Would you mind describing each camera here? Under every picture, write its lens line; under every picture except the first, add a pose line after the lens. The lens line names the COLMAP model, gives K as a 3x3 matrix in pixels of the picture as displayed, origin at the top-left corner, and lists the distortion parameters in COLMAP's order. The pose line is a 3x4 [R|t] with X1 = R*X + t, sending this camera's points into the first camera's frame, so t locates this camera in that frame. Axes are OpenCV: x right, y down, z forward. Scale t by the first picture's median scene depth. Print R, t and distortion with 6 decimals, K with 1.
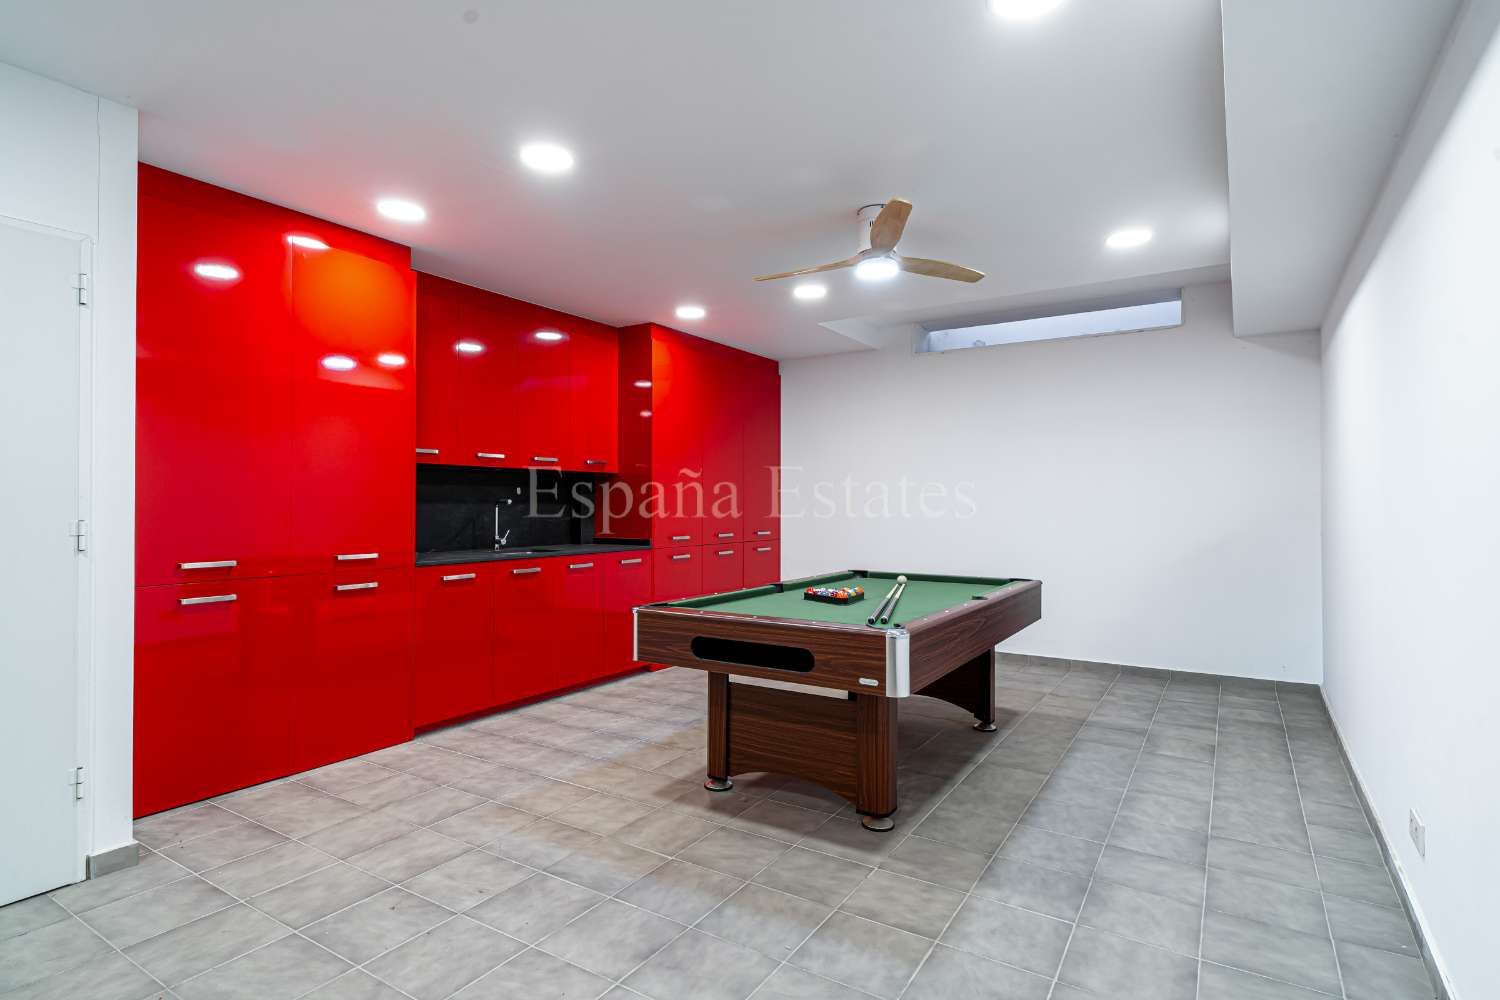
lens RADIAL K [[770.6, 0, 744.3], [0, 770.6, 489.7], [0, 0, 1]] dist [0.000316, -0.000817]
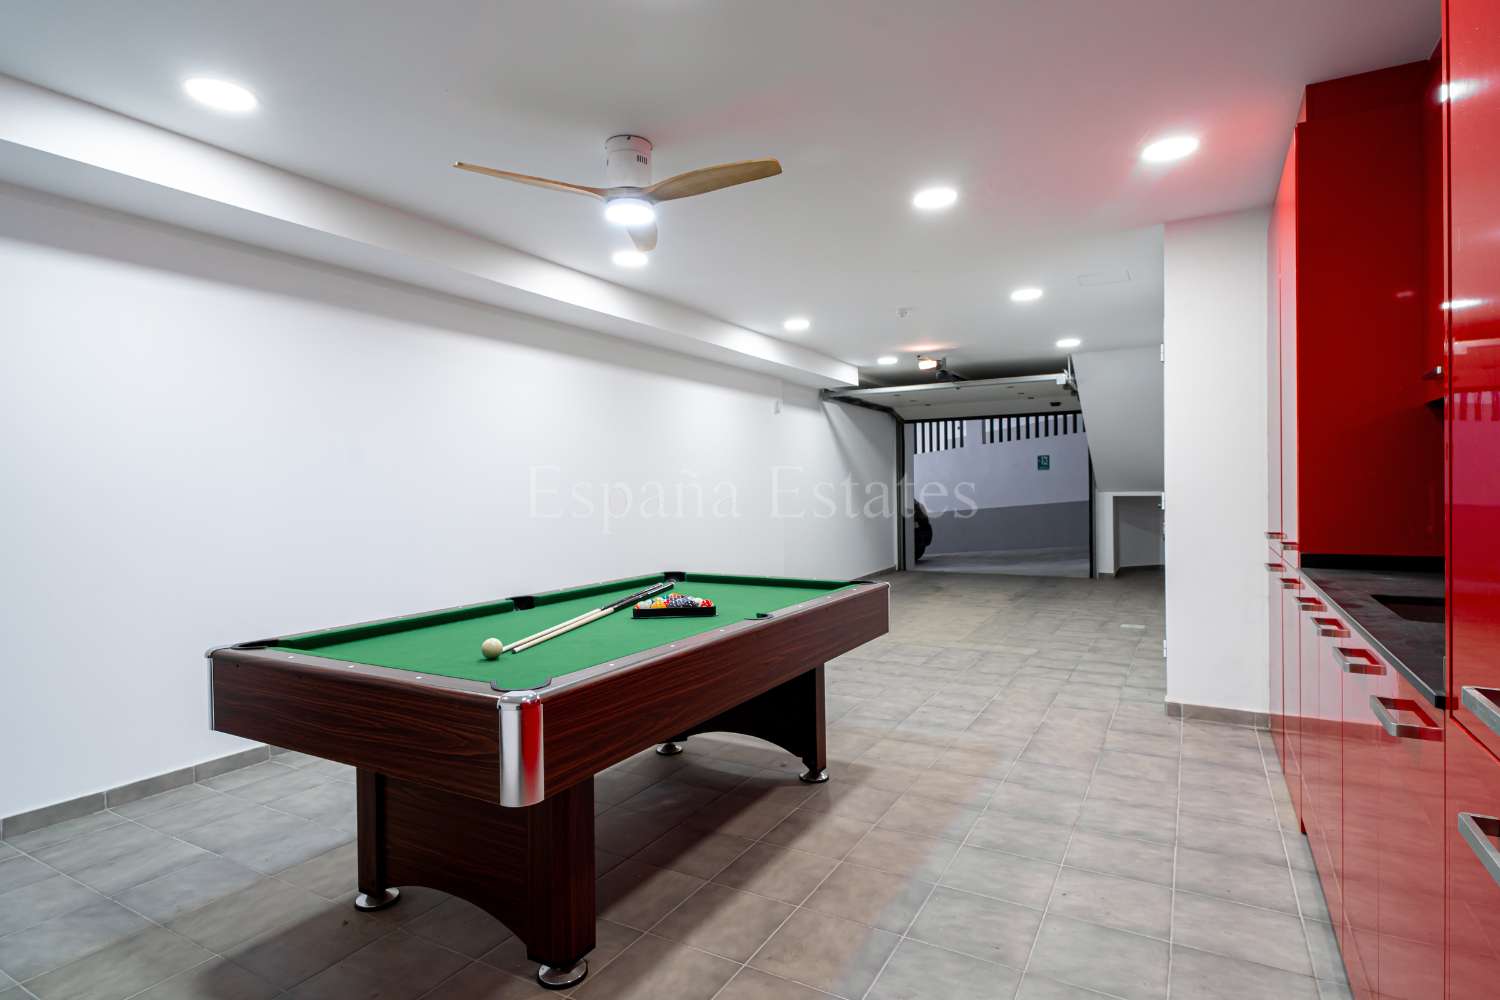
lens RADIAL K [[770.6, 0, 744.3], [0, 770.6, 489.7], [0, 0, 1]] dist [0.000316, -0.000817]
pose [[-0.998809, 0.011230, -0.047481, 0.101416], [0.012063, 0.999778, -0.017297, 0.043112], [0.047276, -0.017850, -0.998722, 2.093665]]
